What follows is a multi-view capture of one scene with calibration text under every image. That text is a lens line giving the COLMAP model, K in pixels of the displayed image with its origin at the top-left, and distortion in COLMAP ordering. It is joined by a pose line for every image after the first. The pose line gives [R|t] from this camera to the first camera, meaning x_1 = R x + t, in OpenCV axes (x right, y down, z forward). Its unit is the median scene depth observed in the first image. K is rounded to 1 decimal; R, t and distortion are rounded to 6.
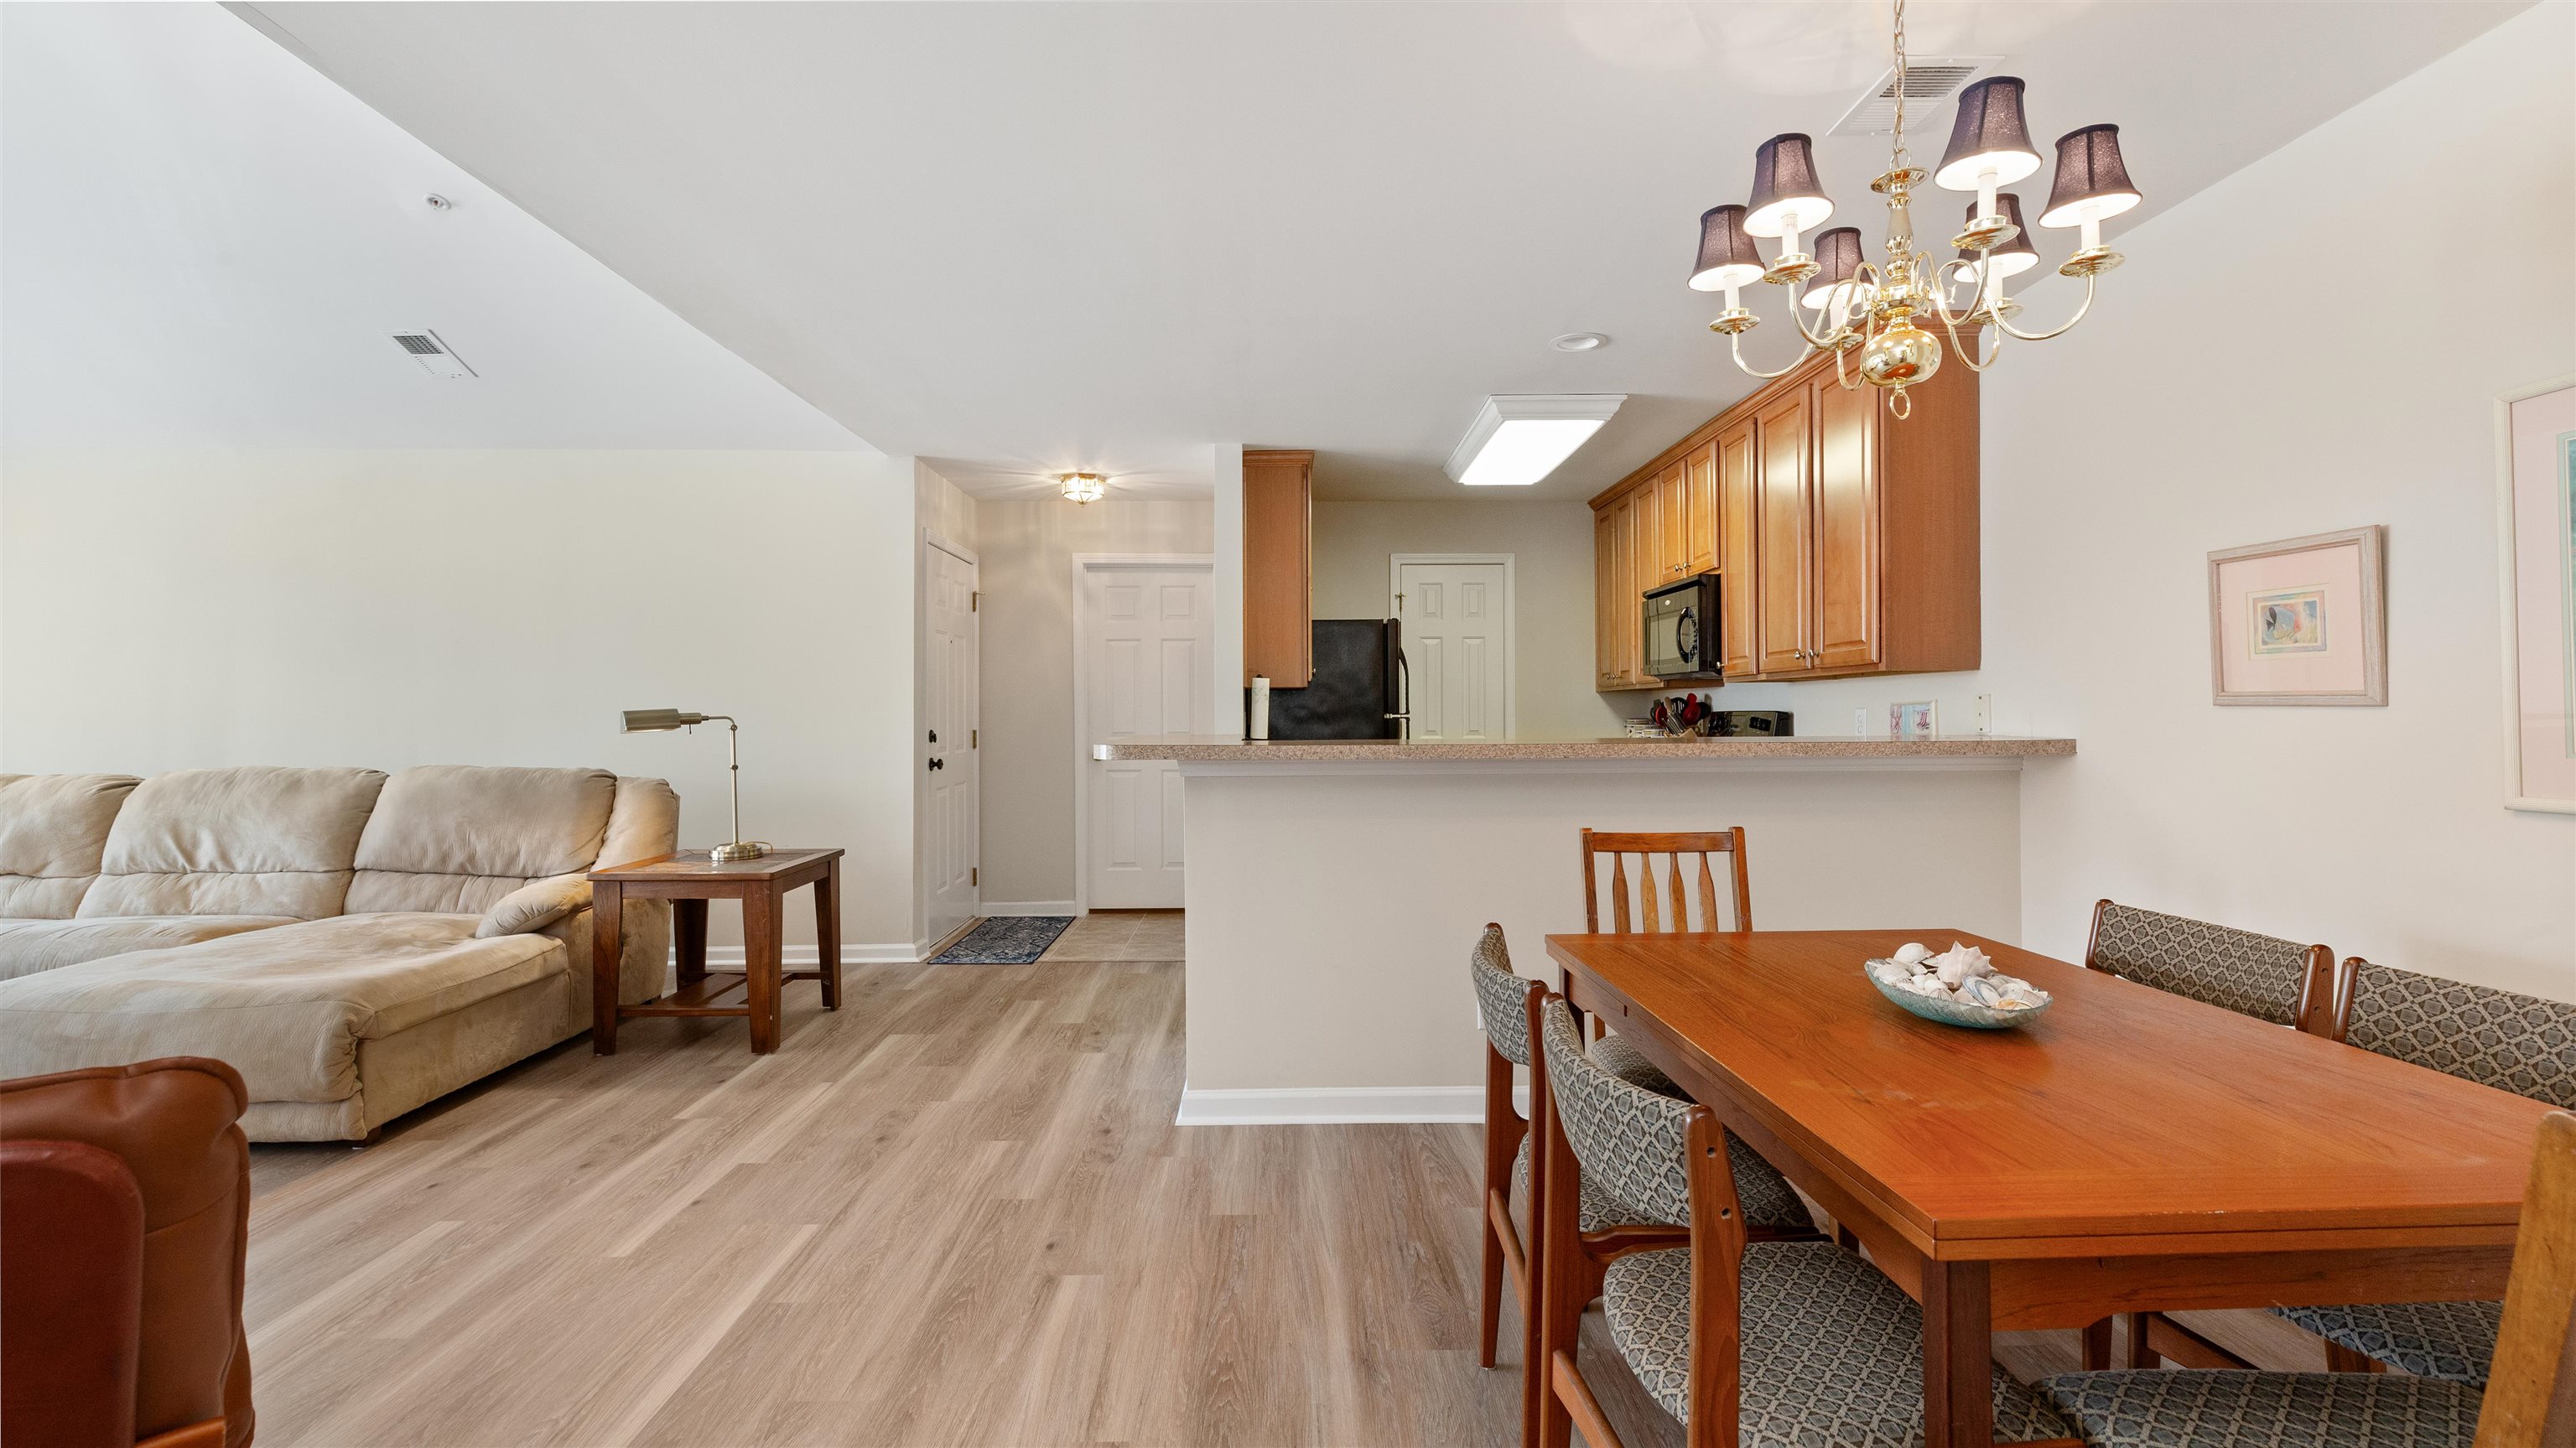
lens RADIAL K [[1167.0, 0, 1284.8], [0, 1167.0, 710.3], [0, 0, 1]] dist [0.005803, 0.000916]
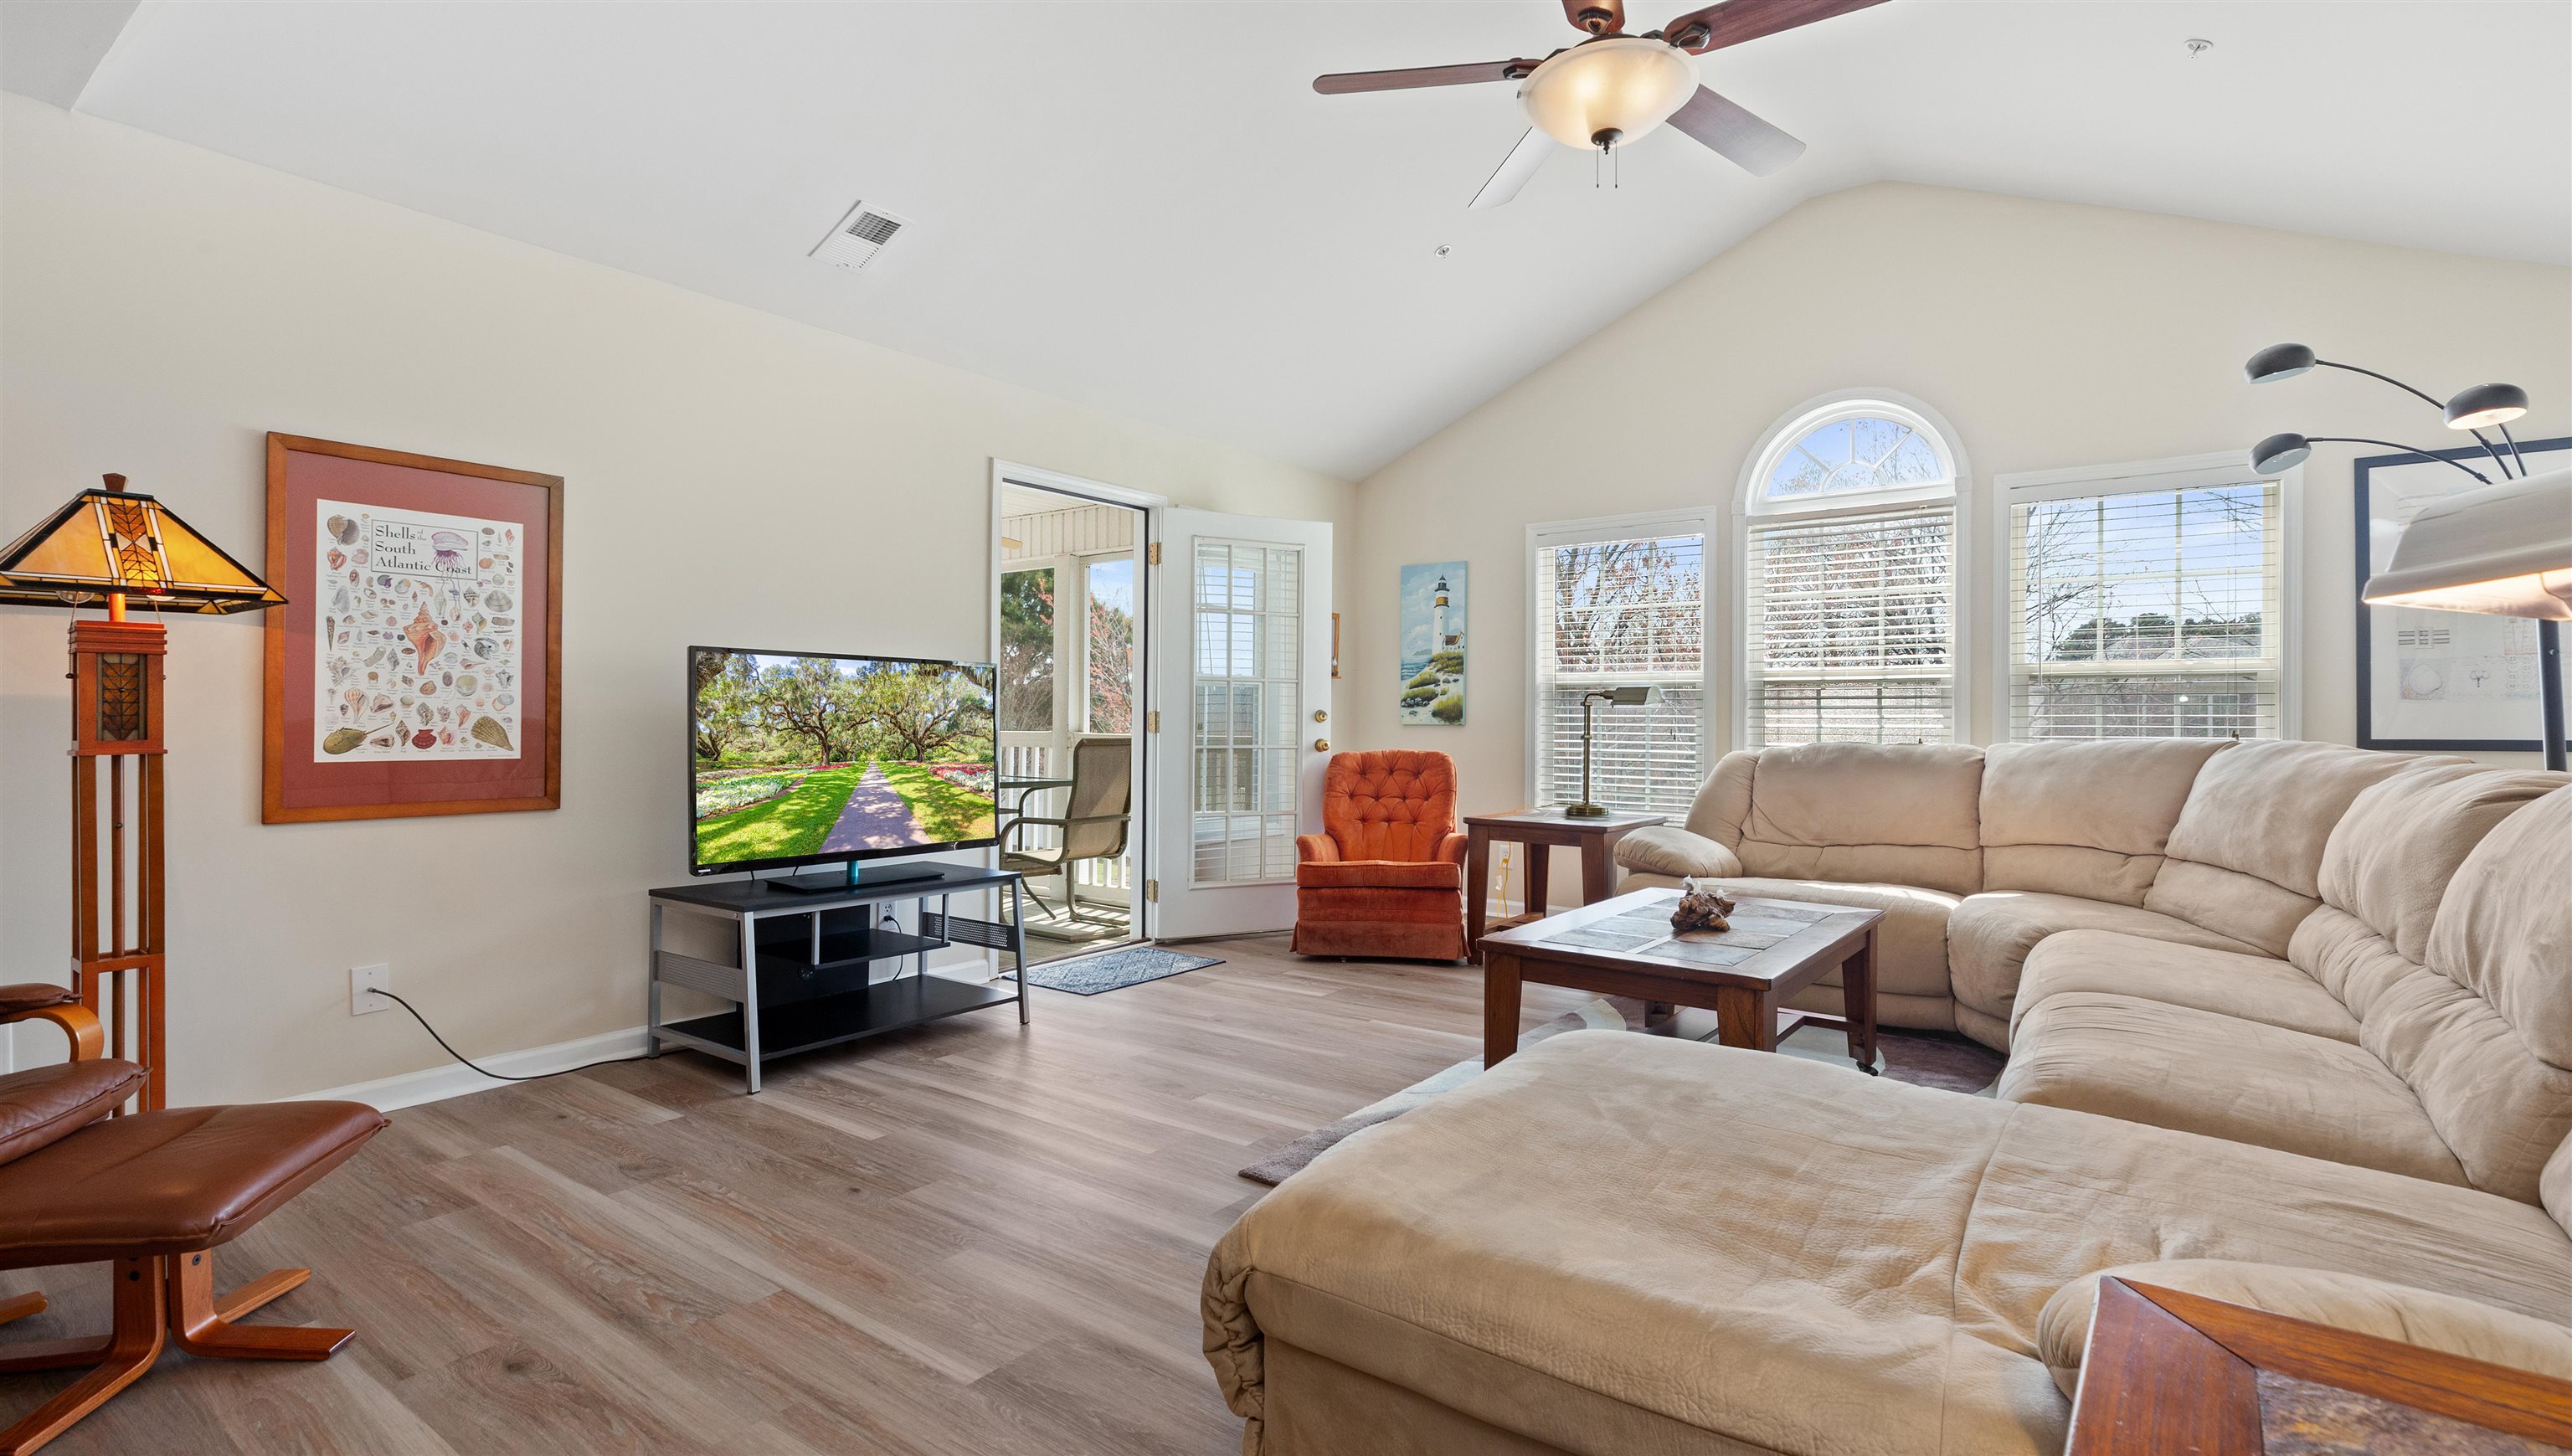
lens RADIAL K [[1180.7, 0, 1287.3], [0, 1180.7, 720.9], [0, 0, 1]] dist [0.005360, -0.000051]
pose [[-0.602324, 0.002421, -0.798248, -0.300073], [0.000412, 0.999996, 0.002722, 0.032266], [0.798252, 0.001311, -0.602323, 0.919555]]
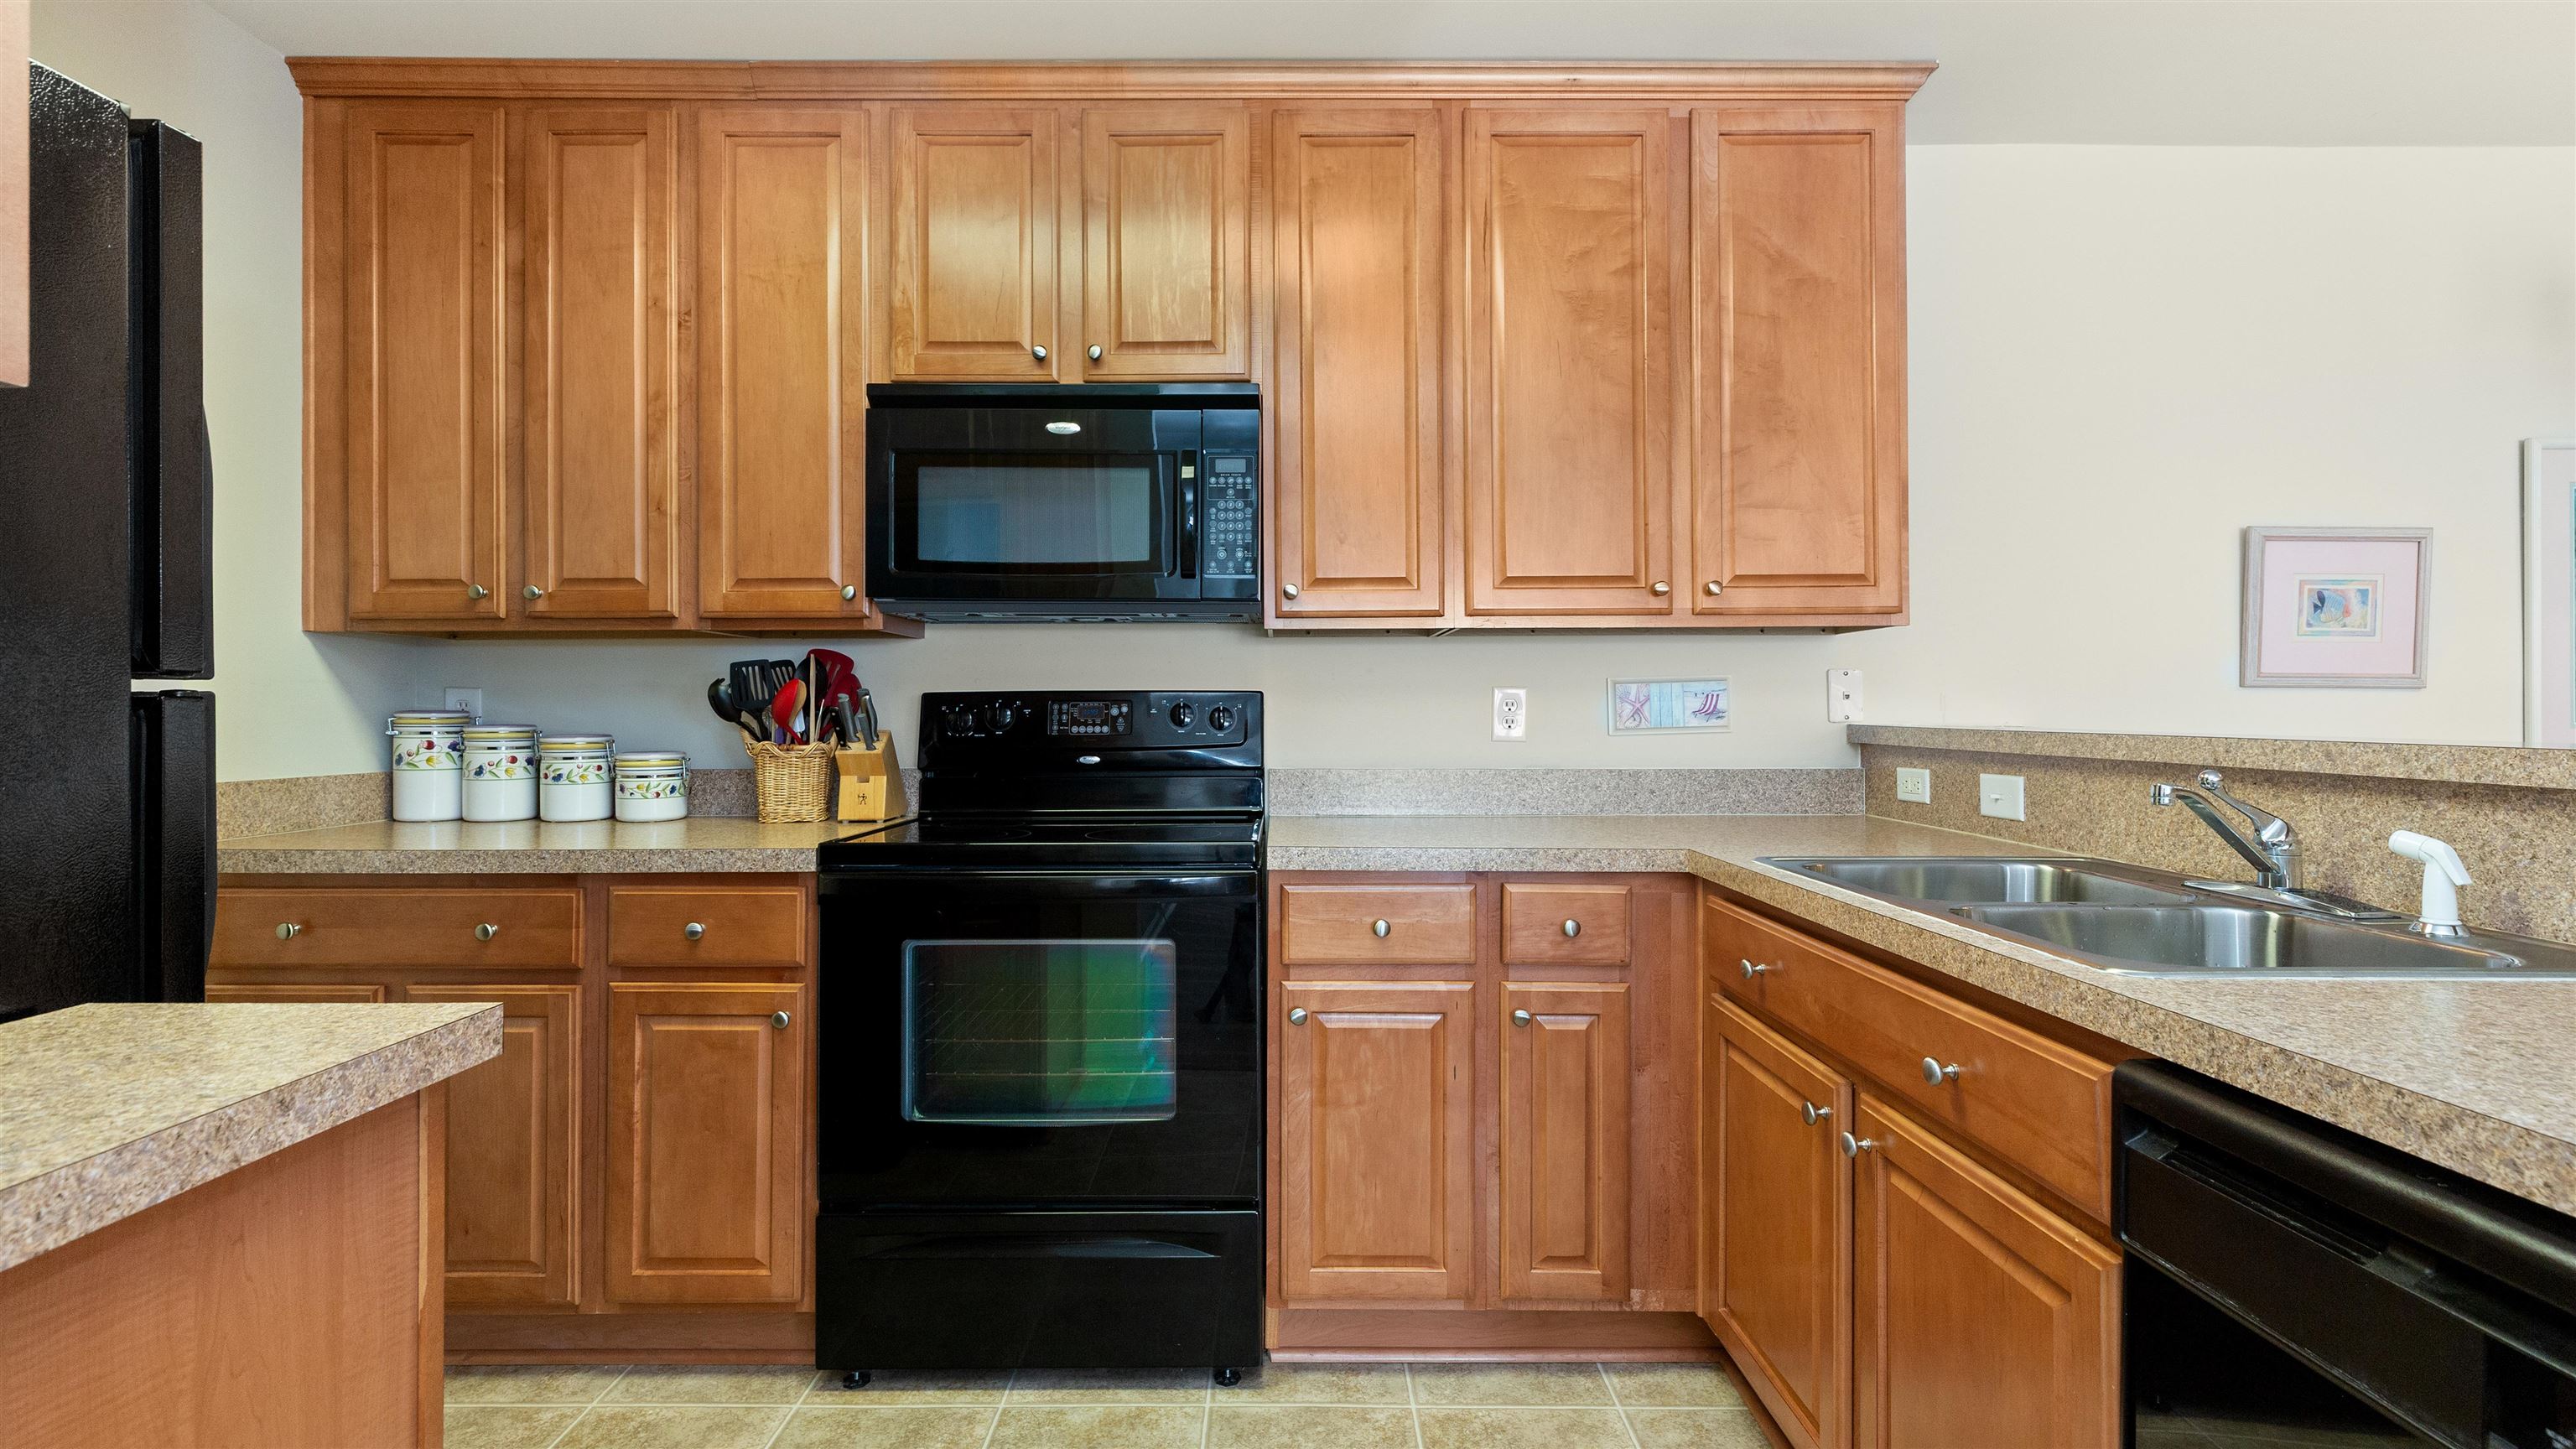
lens RADIAL K [[1182.4, 0, 1284.8], [0, 1182.4, 708.9], [0, 0, 1]] dist [0.005011, 0.000696]
pose [[0.015427, 0.005589, 0.999865, -0.111469], [-0.001912, 0.999983, -0.005560, 0.012274], [-0.999879, -0.001826, 0.015437, 1.086819]]
